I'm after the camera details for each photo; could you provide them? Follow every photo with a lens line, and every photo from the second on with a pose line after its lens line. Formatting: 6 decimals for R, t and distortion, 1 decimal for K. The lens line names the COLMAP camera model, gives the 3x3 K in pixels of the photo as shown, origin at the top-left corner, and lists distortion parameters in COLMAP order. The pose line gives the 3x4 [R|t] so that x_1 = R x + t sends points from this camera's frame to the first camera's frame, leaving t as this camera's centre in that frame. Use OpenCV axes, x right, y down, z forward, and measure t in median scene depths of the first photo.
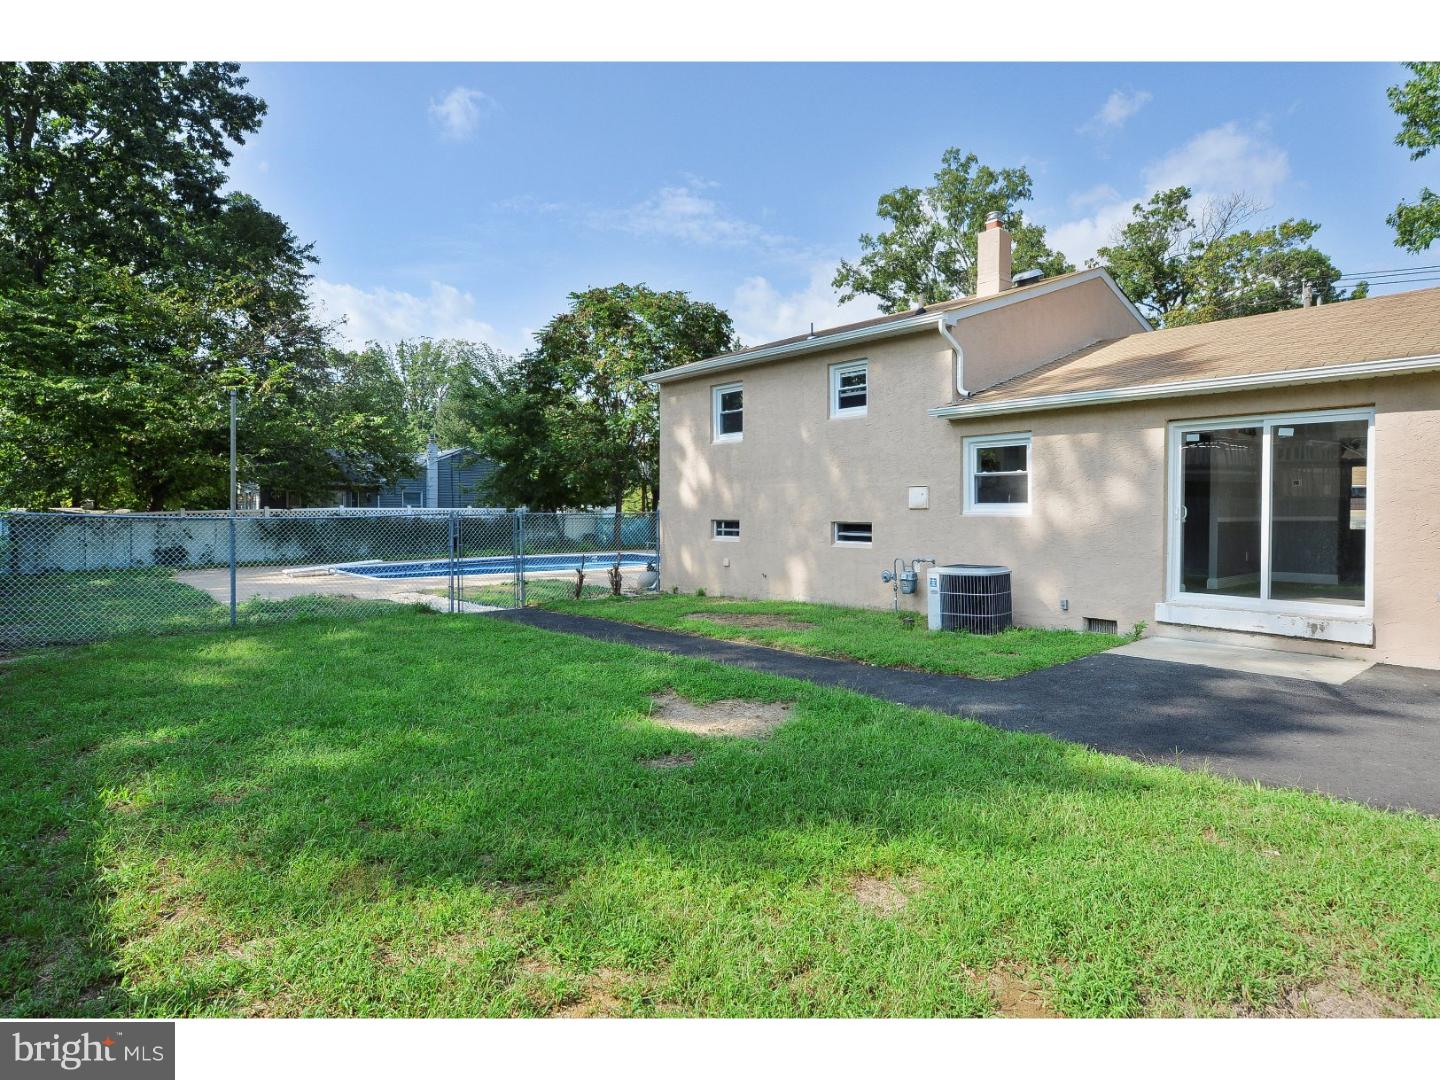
lens RADIAL K [[788.1, 0, 720.0], [0, 788.1, 540.0], [0, 0, 1]] dist [0.001225, -0.000654]
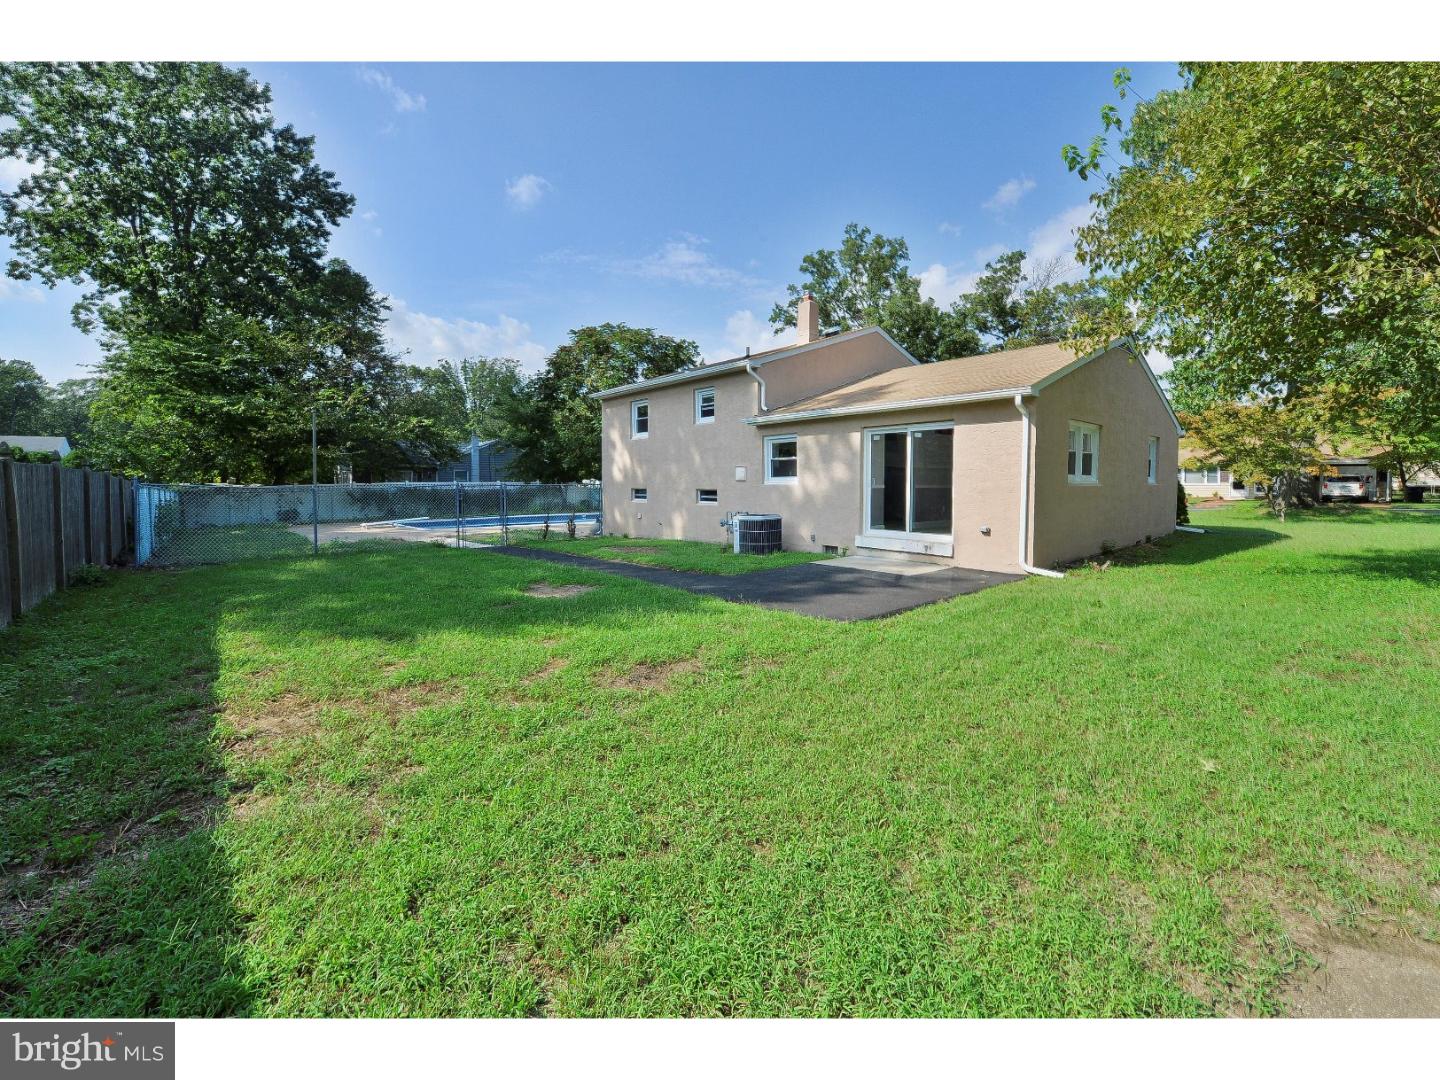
lens RADIAL K [[597.7, 0, 725.5], [0, 597.7, 517.6], [0, 0, 1]] dist [-0.013112, -0.000385]
pose [[0.999912, -0.004302, 0.012511, 0.094435], [0.004068, 0.999818, 0.018647, 0.006012], [-0.012589, -0.018595, 0.999748, -0.104127]]
